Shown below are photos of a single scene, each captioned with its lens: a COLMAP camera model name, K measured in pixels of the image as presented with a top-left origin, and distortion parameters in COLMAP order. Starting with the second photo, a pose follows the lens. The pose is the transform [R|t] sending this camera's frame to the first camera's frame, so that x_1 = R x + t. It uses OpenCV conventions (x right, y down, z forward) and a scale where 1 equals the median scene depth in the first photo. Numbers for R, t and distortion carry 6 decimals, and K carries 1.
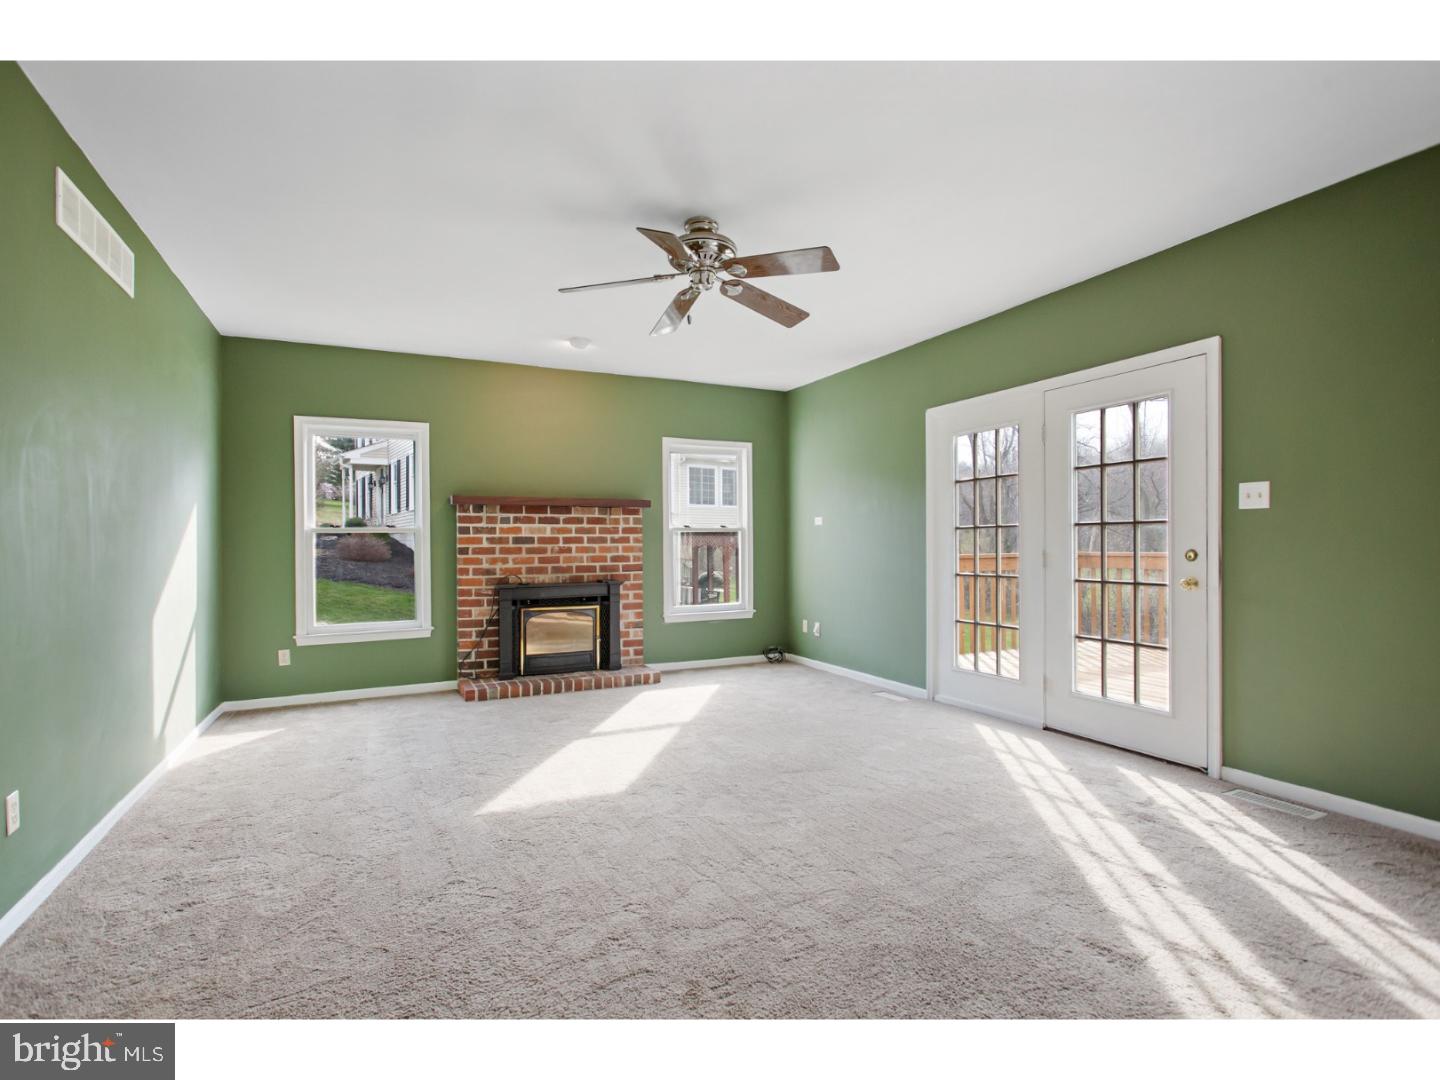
lens RADIAL K [[698.0, 0, 705.8], [0, 698.0, 540.1], [0, 0, 1]] dist [-0.003384, -0.000049]
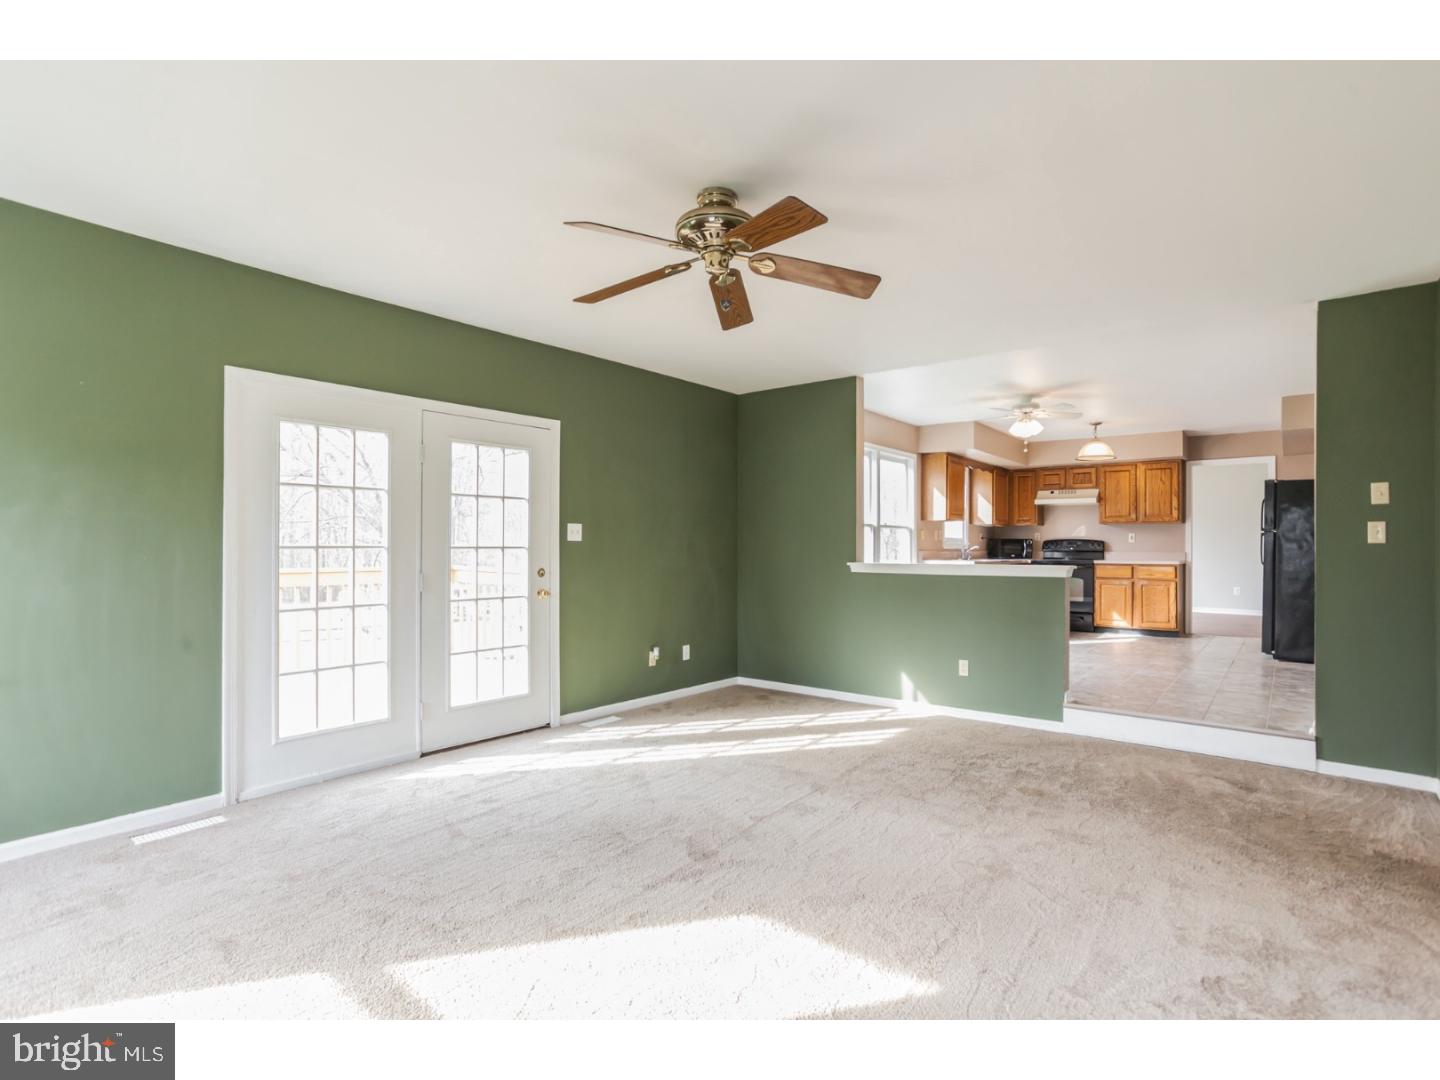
lens RADIAL K [[757.8, 0, 720.0], [0, 757.8, 540.0], [0, 0, 1]] dist [-0.000960, 0.000028]
pose [[-0.448978, 0.006533, 0.893519, -0.459636], [-0.007505, 0.999910, -0.011082, -0.016389], [-0.893511, -0.011681, -0.448889, 0.784212]]
